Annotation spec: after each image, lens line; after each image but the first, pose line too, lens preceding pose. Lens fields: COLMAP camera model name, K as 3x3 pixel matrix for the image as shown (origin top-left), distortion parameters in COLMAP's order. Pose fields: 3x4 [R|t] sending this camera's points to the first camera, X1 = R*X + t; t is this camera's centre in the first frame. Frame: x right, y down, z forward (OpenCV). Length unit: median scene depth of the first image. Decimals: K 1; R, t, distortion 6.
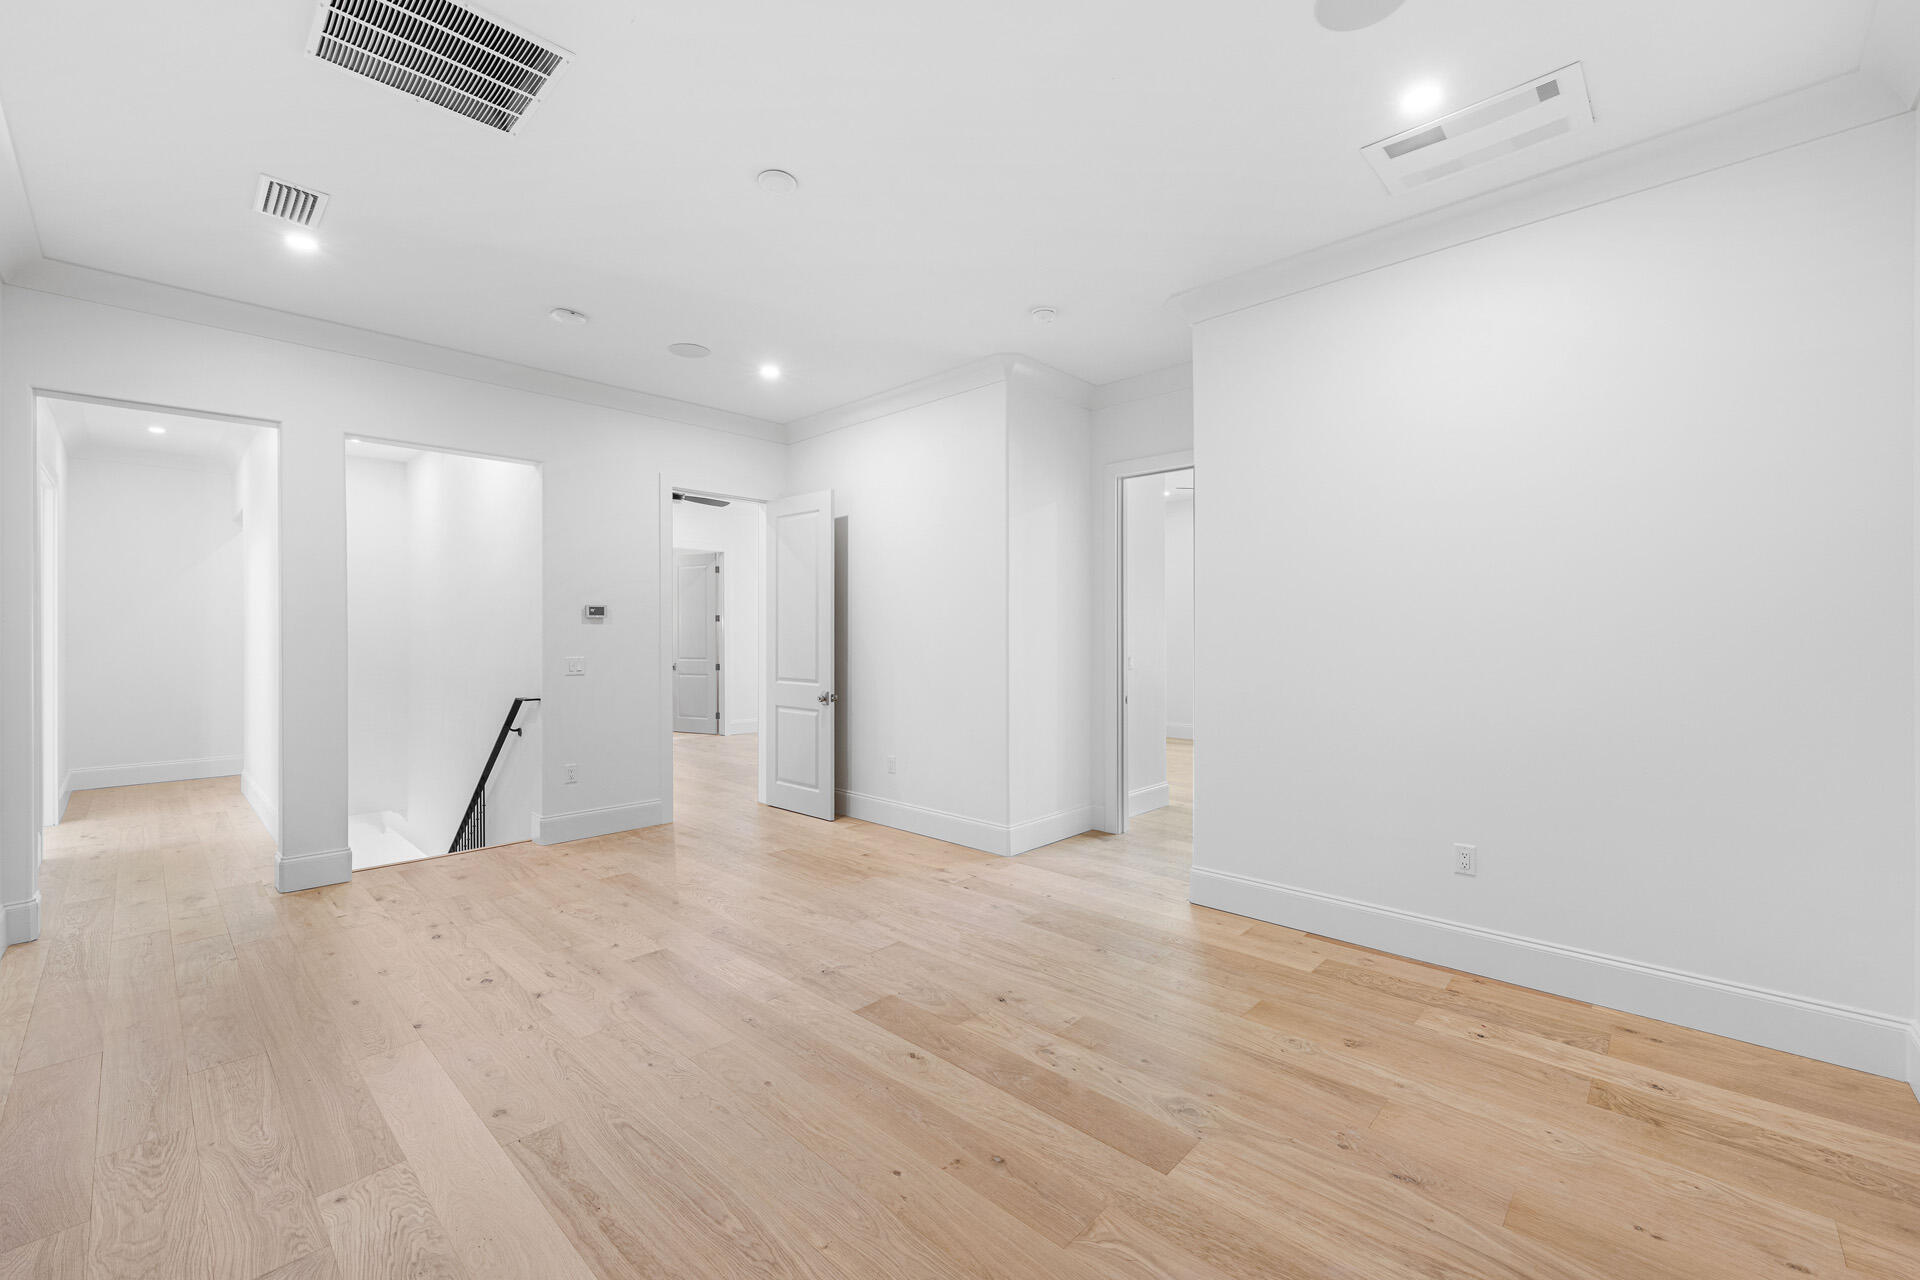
lens RADIAL K [[777.1, 0, 965.8], [0, 777.1, 633.7], [0, 0, 1]] dist [-0.001122, 0.000034]
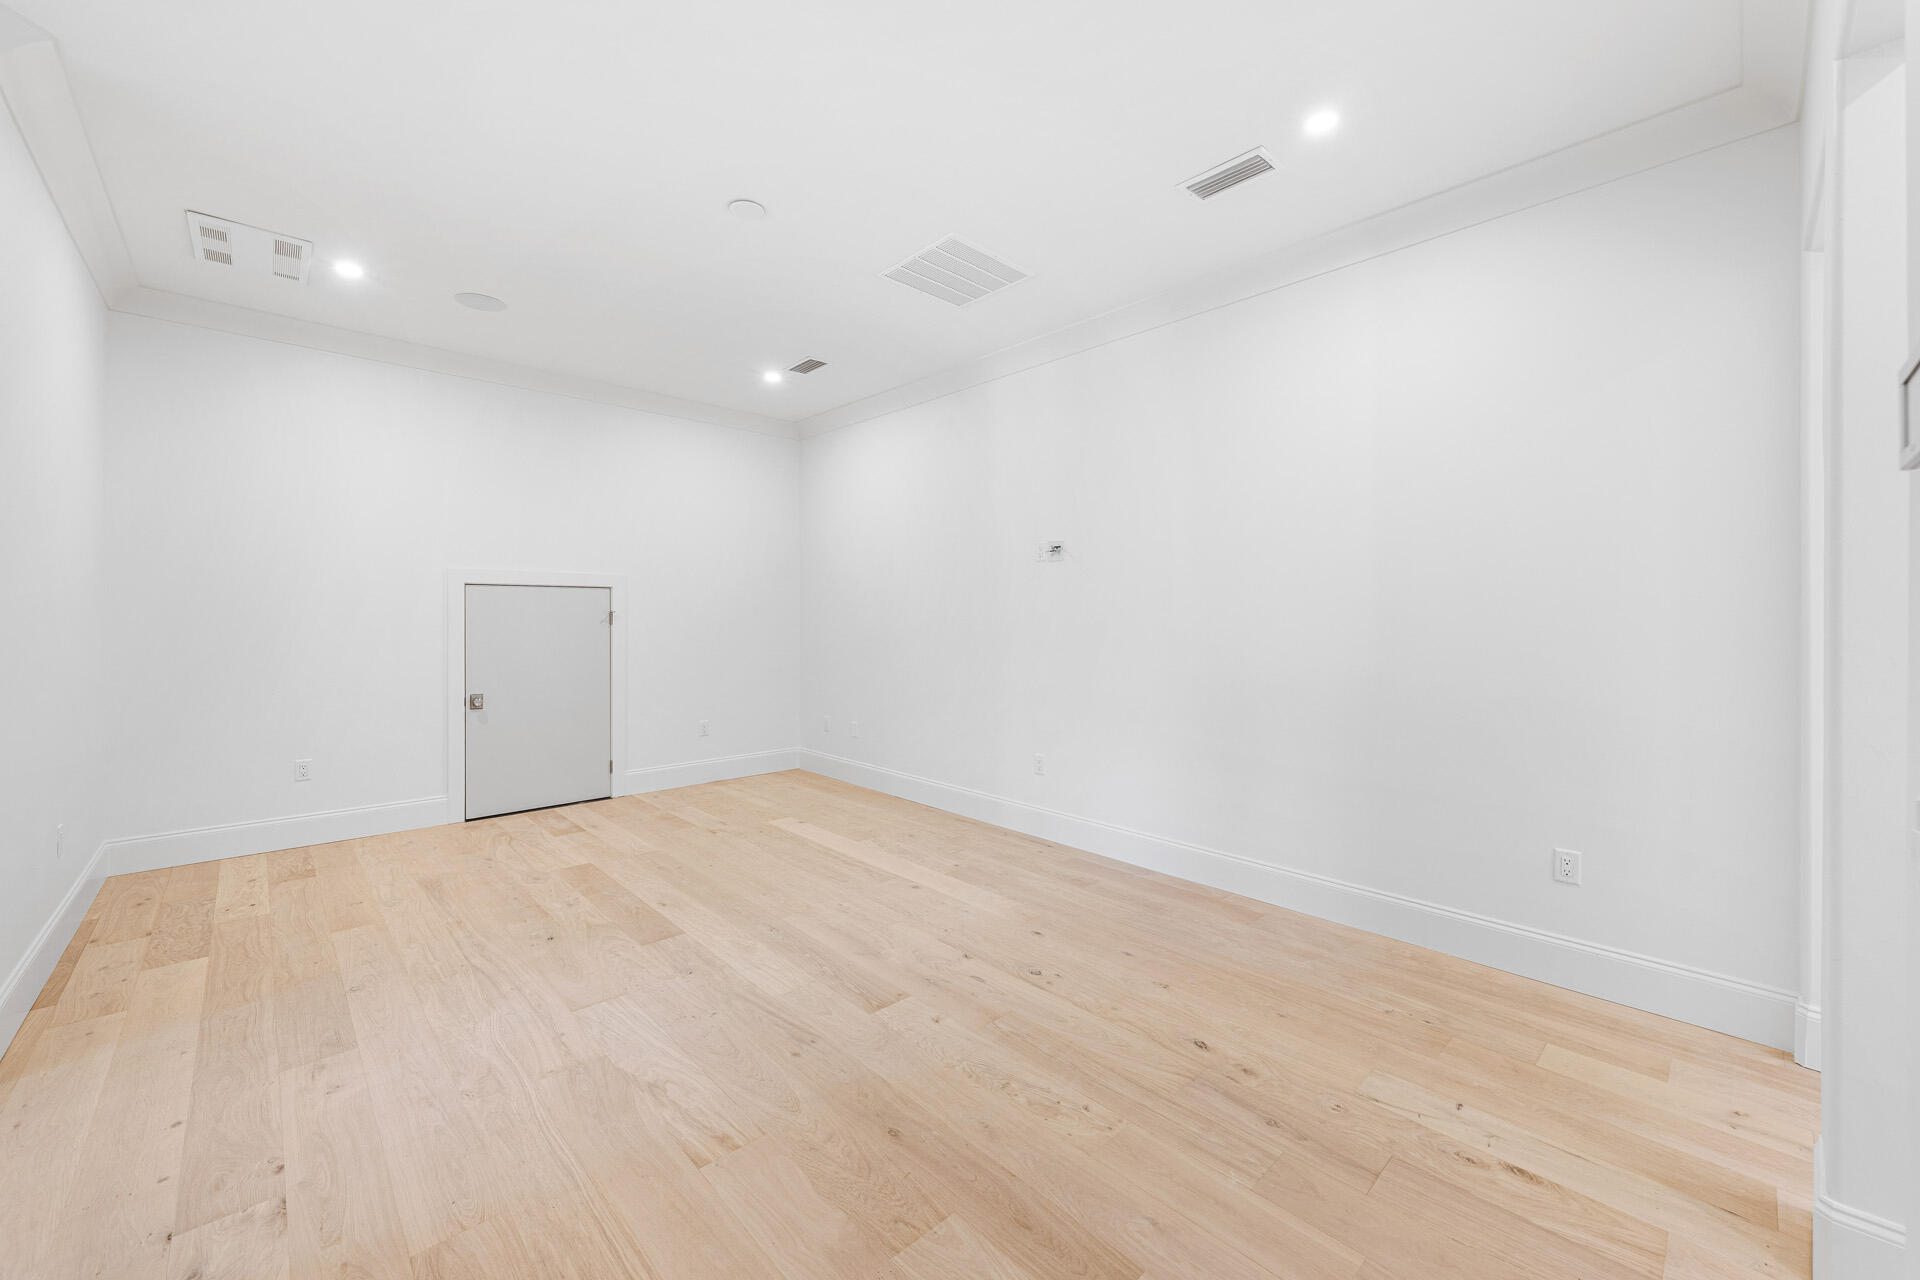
lens RADIAL K [[777.1, 0, 955.6], [0, 777.1, 629.6], [0, 0, 1]] dist [-0.001122, 0.000034]
pose [[-0.997168, -0.001110, 0.075196, -0.620711], [-0.000154, 0.999919, 0.012712, 0.009288], [-0.075204, 0.012665, -0.997088, 2.065847]]
